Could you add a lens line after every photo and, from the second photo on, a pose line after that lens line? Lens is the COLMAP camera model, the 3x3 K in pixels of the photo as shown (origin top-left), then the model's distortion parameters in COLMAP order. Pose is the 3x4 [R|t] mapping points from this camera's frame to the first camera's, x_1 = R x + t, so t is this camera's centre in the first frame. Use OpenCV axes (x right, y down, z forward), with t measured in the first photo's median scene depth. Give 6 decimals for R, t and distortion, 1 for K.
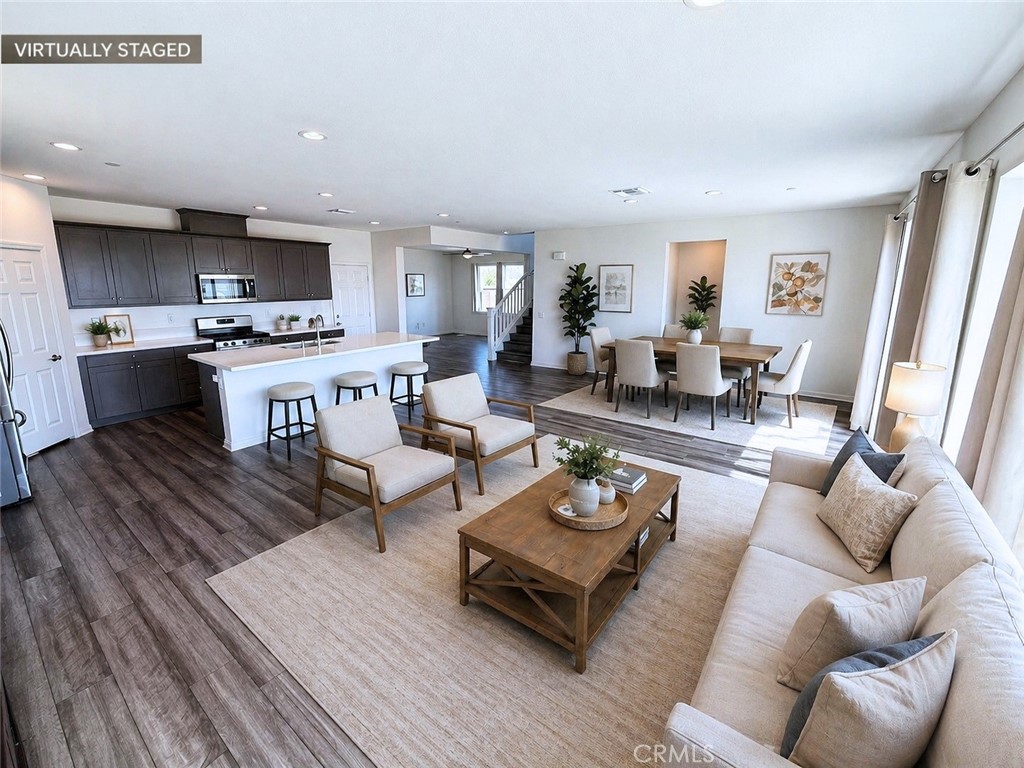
lens RADIAL K [[412.2, 0, 512.0], [0, 412.2, 384.0], [0, 0, 1]] dist [-0.001504, -0.000234]
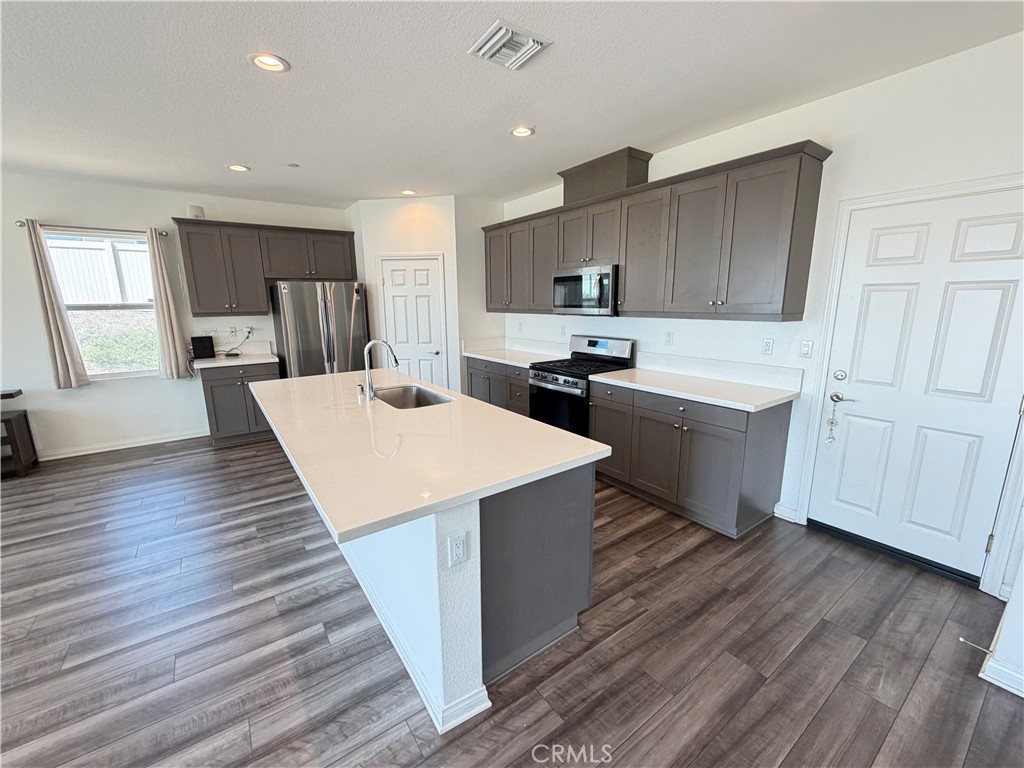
lens RADIAL K [[412.2, 0, 512.0], [0, 412.2, 384.0], [0, 0, 1]] dist [-0.001504, -0.000234]
pose [[-0.290291, 0.210391, -0.933524, -0.071090], [-0.200279, 0.940569, 0.274258, -0.243007], [0.935745, 0.266580, -0.230901, 1.053660]]
